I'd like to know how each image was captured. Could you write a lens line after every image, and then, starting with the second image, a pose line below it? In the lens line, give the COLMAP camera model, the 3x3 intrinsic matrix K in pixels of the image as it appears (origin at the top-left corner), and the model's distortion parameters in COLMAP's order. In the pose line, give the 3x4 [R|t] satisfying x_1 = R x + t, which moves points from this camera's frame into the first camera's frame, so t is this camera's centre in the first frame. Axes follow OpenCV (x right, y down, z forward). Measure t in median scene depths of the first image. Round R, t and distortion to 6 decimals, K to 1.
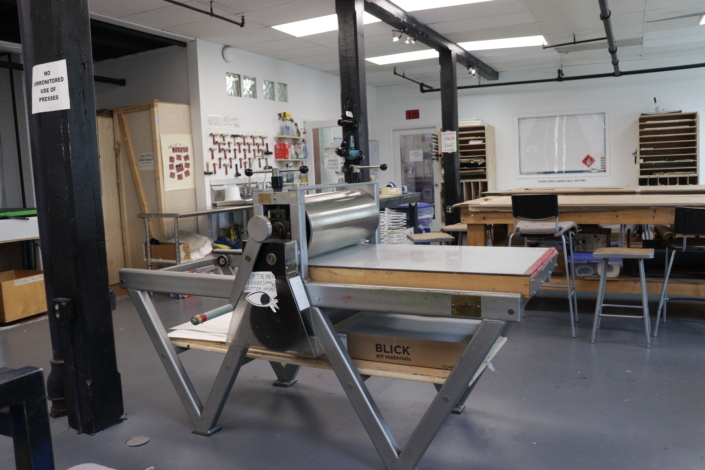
lens RADIAL K [[586.1, 0, 352.5], [0, 586.1, 235.0], [0, 0, 1]] dist [-0.175722, 0.161092]
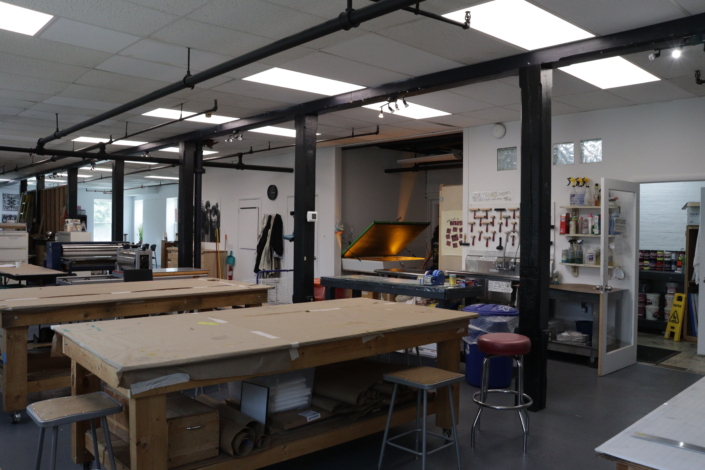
lens RADIAL K [[586.1, 0, 352.5], [0, 586.1, 235.0], [0, 0, 1]] dist [-0.175722, 0.161092]
pose [[-0.362141, 0.052028, -0.930670, 0.932084], [-0.093757, 0.991344, 0.091902, -0.217750], [0.927396, 0.120538, -0.354129, 1.246811]]
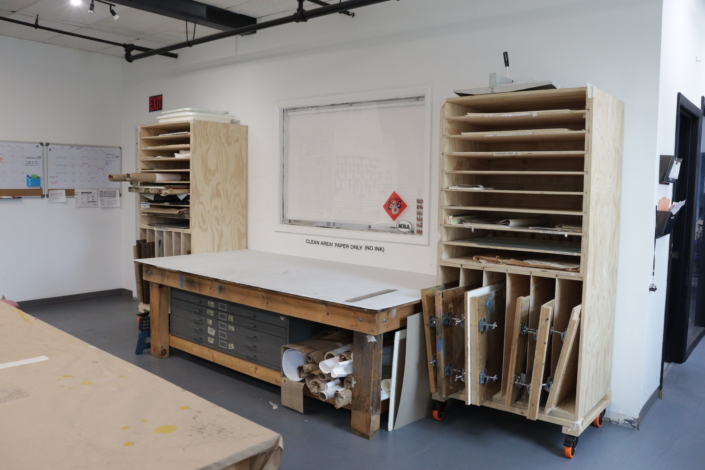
lens RADIAL K [[586.1, 0, 352.5], [0, 586.1, 235.0], [0, 0, 1]] dist [-0.175722, 0.161092]
pose [[0.972137, 0.082301, -0.219491, 0.336003], [-0.084756, 0.996400, -0.001778, -0.072428], [0.218554, 0.020331, 0.975613, 0.385531]]
